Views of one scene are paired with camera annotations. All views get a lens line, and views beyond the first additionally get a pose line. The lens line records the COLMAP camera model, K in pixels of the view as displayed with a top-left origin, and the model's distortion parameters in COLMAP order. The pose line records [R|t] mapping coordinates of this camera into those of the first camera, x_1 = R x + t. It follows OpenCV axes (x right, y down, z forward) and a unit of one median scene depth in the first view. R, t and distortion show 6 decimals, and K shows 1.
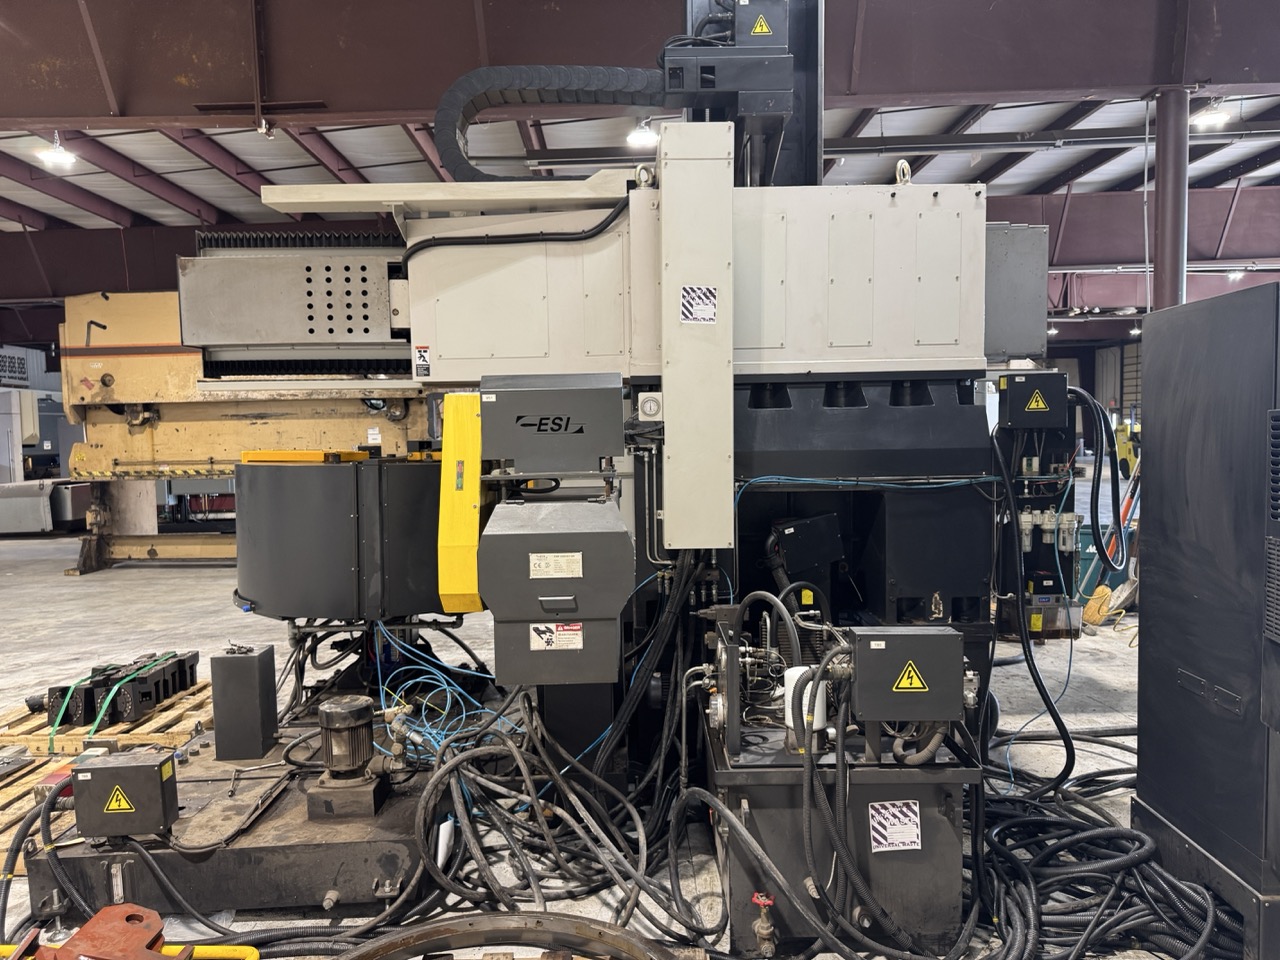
lens RADIAL K [[912.4, 0, 641.1], [0, 912.4, 487.4], [0, 0, 1]] dist [0.058856, -0.075003]
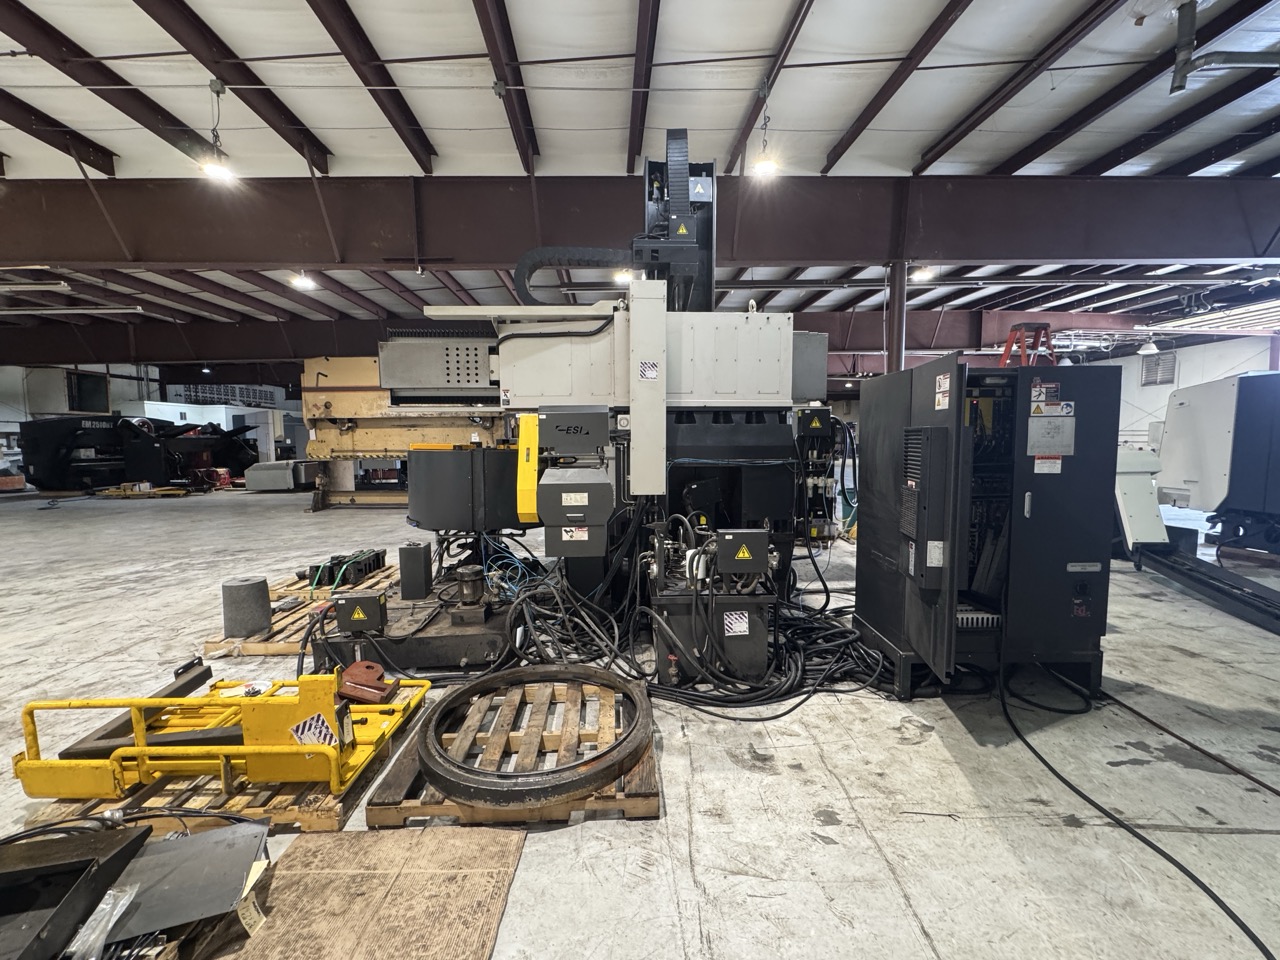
lens RADIAL K [[514.1, 0, 642.6], [0, 514.1, 479.4], [0, 0, 1]] dist [-0.002563, -0.000204]
pose [[0.999242, 0.008647, 0.037958, 0.008717], [-0.009413, 0.999755, 0.020051, 0.010558], [-0.037776, -0.020393, 0.999078, -0.100460]]
